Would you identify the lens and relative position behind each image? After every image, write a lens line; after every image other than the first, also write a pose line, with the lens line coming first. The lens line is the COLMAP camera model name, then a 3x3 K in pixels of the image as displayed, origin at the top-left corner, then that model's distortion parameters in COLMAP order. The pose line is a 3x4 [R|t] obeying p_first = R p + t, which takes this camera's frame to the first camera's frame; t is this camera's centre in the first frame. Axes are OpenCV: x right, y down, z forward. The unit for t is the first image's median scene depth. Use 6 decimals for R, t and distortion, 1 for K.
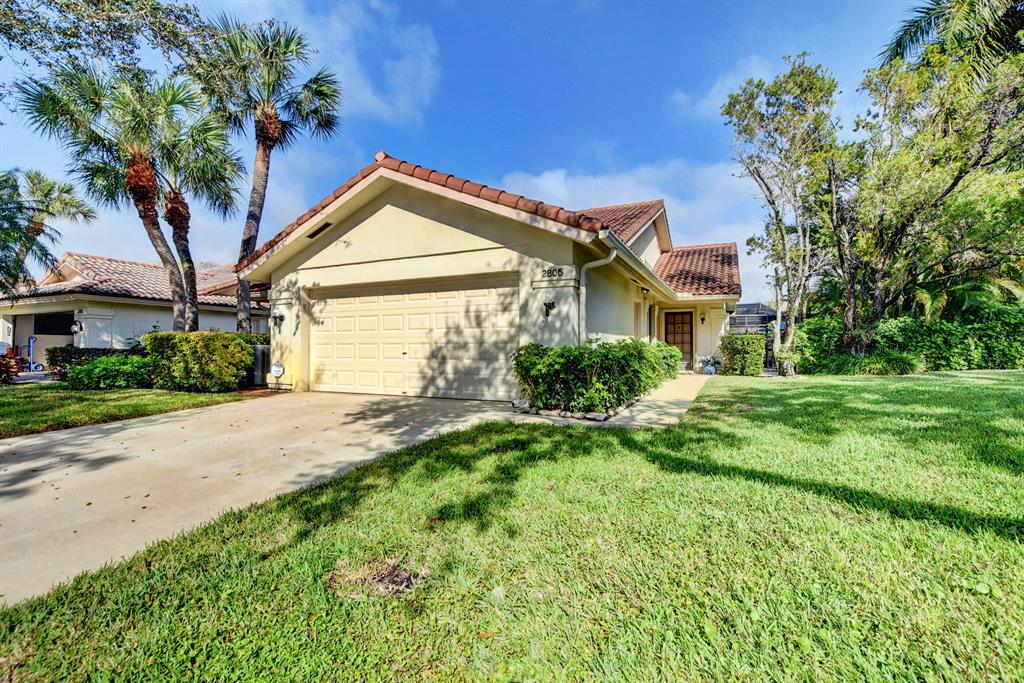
lens RADIAL K [[463.2, 0, 510.2], [0, 463.2, 342.0], [0, 0, 1]] dist [-0.018187, 0.001501]
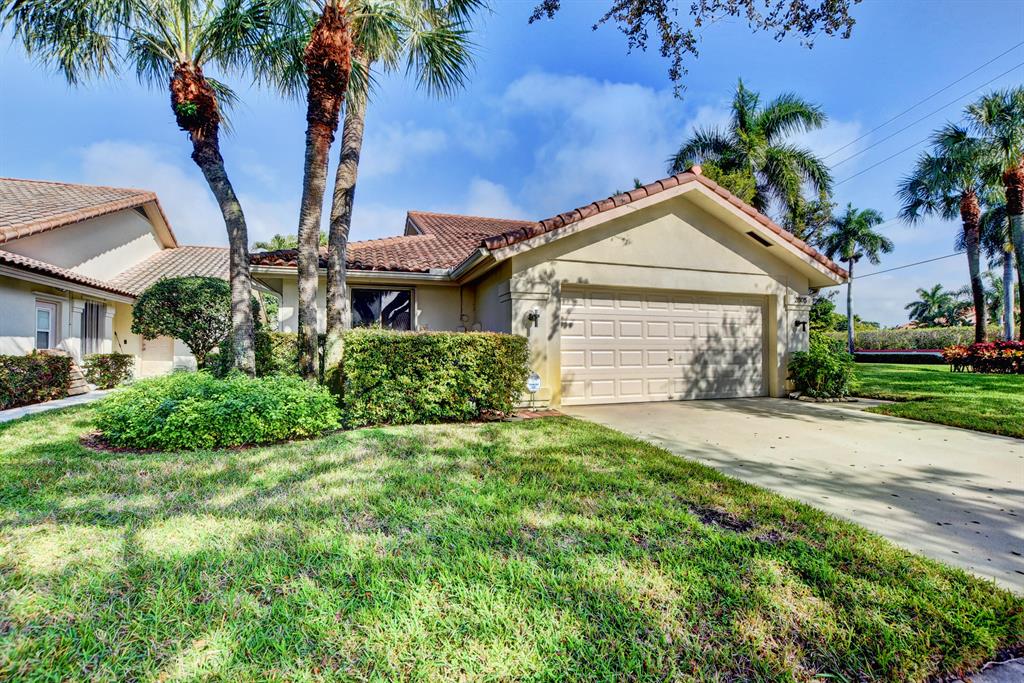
lens RADIAL K [[463.2, 0, 510.9], [0, 463.2, 345.4], [0, 0, 1]] dist [-0.018187, 0.001501]
pose [[0.697341, 0.013734, 0.716608, -1.282744], [-0.001754, 0.999846, -0.017456, 0.012965], [-0.716737, 0.010916, 0.697258, 0.561035]]
